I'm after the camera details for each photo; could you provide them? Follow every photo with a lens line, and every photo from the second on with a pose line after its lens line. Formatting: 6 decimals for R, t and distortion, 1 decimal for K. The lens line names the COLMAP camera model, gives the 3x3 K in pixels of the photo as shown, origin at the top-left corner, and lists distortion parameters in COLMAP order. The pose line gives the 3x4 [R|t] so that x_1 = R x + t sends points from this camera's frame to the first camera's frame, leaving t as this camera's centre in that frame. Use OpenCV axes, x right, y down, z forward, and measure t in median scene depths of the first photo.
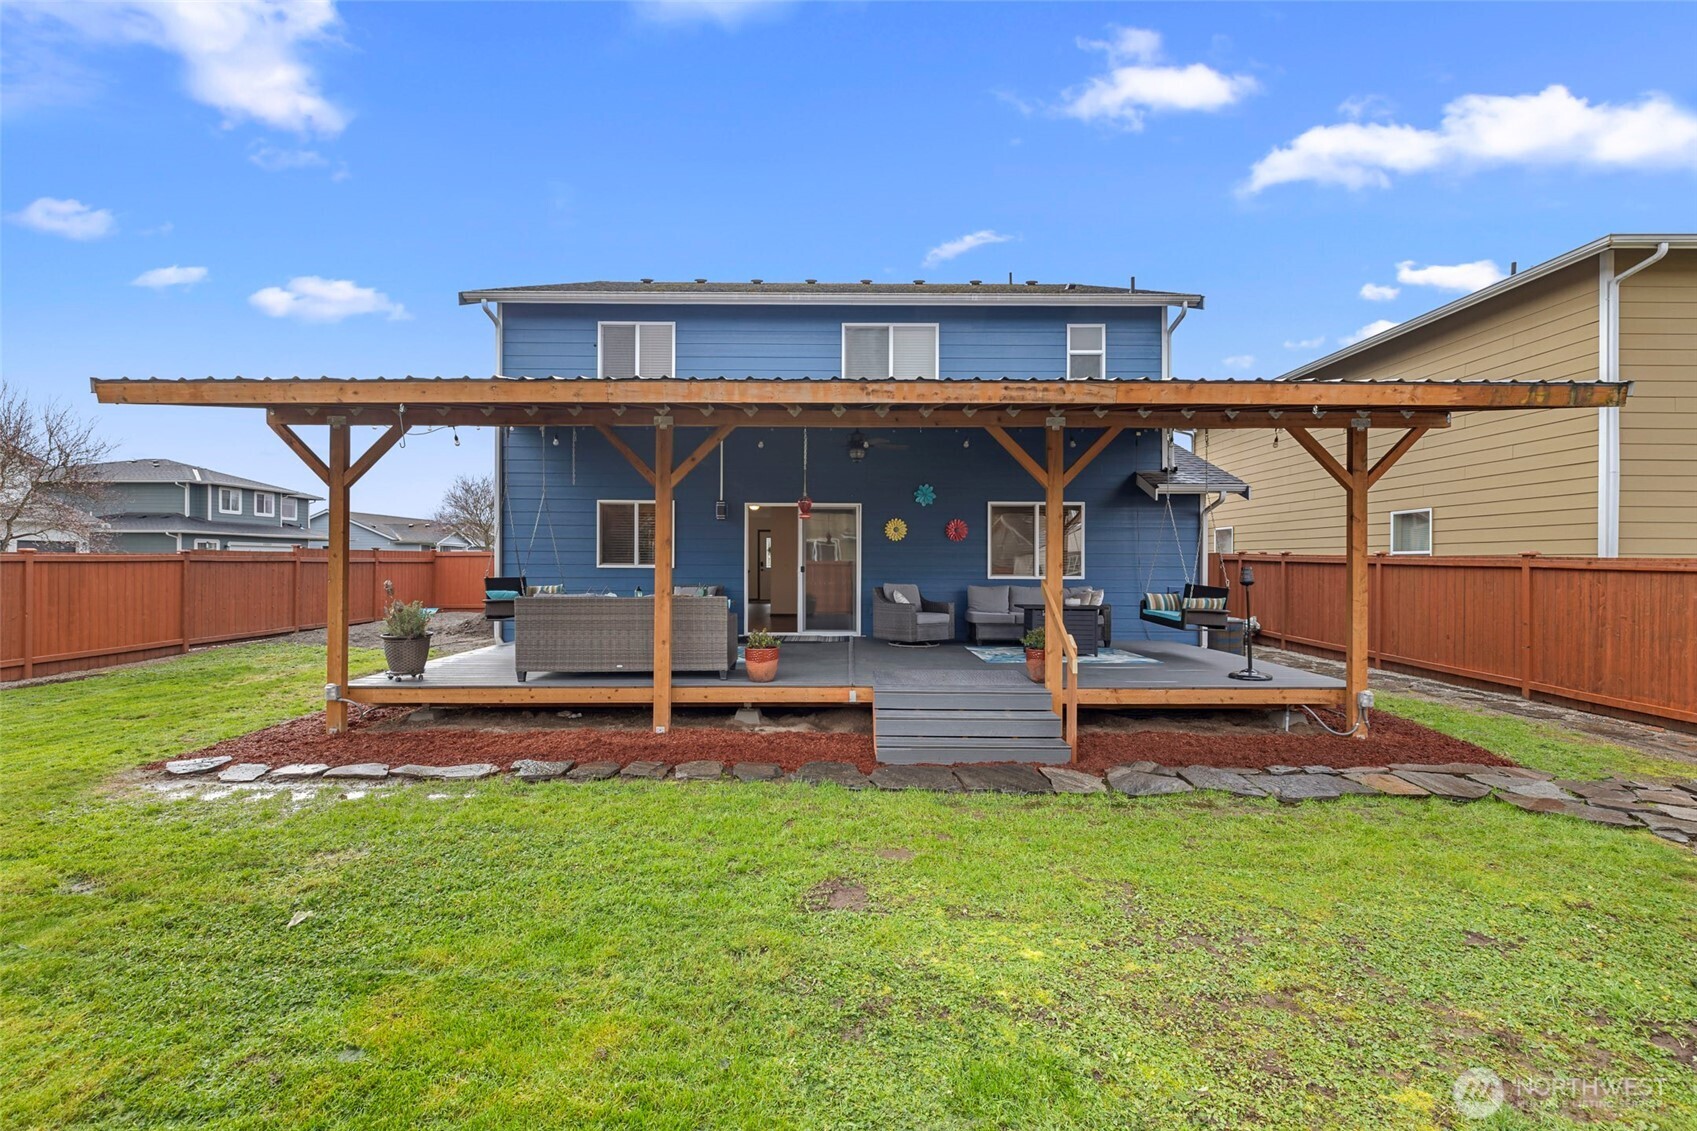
lens RADIAL K [[720.7, 0, 835.8], [0, 720.7, 551.8], [0, 0, 1]] dist [0.015283, -0.000005]
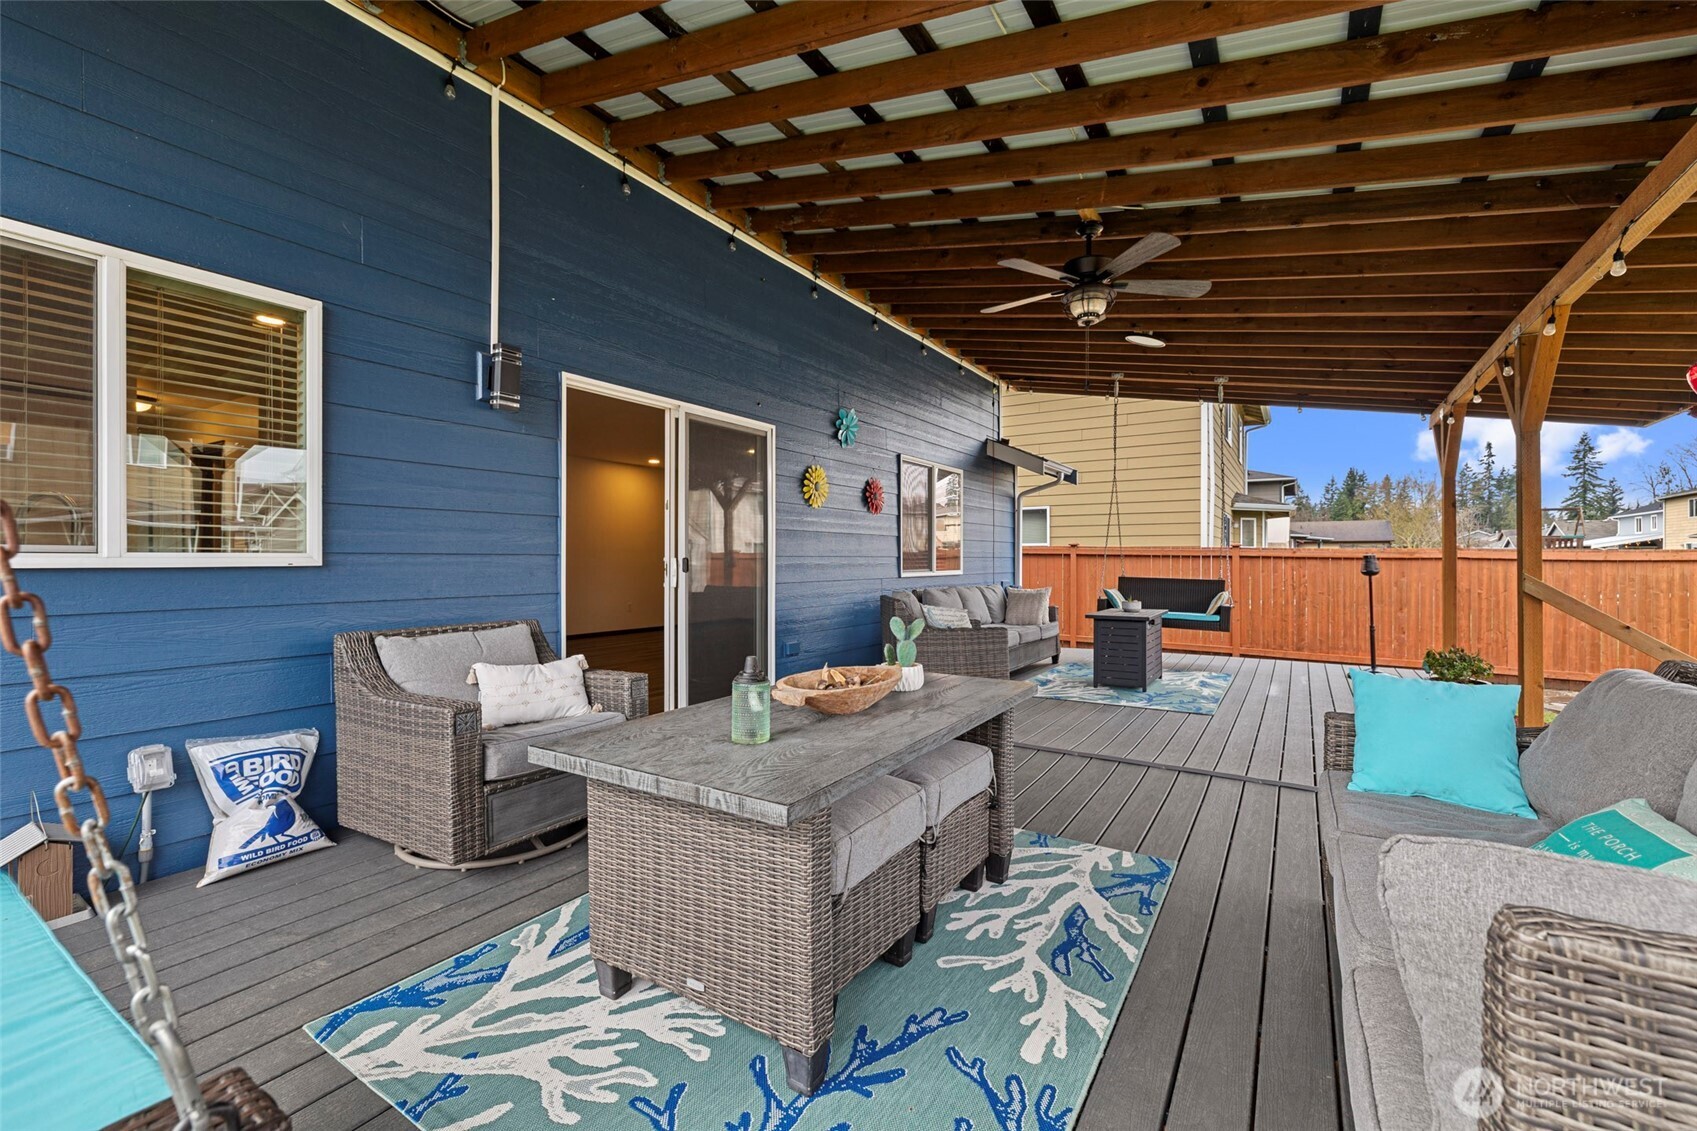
lens RADIAL K [[720.7, 0, 835.8], [0, 720.7, 551.8], [0, 0, 1]] dist [0.015283, -0.000005]
pose [[0.527258, 0.003981, 0.849696, -0.424205], [-0.011211, 0.999935, 0.002272, 0.017445], [-0.849631, -0.010723, 0.527268, 0.854736]]
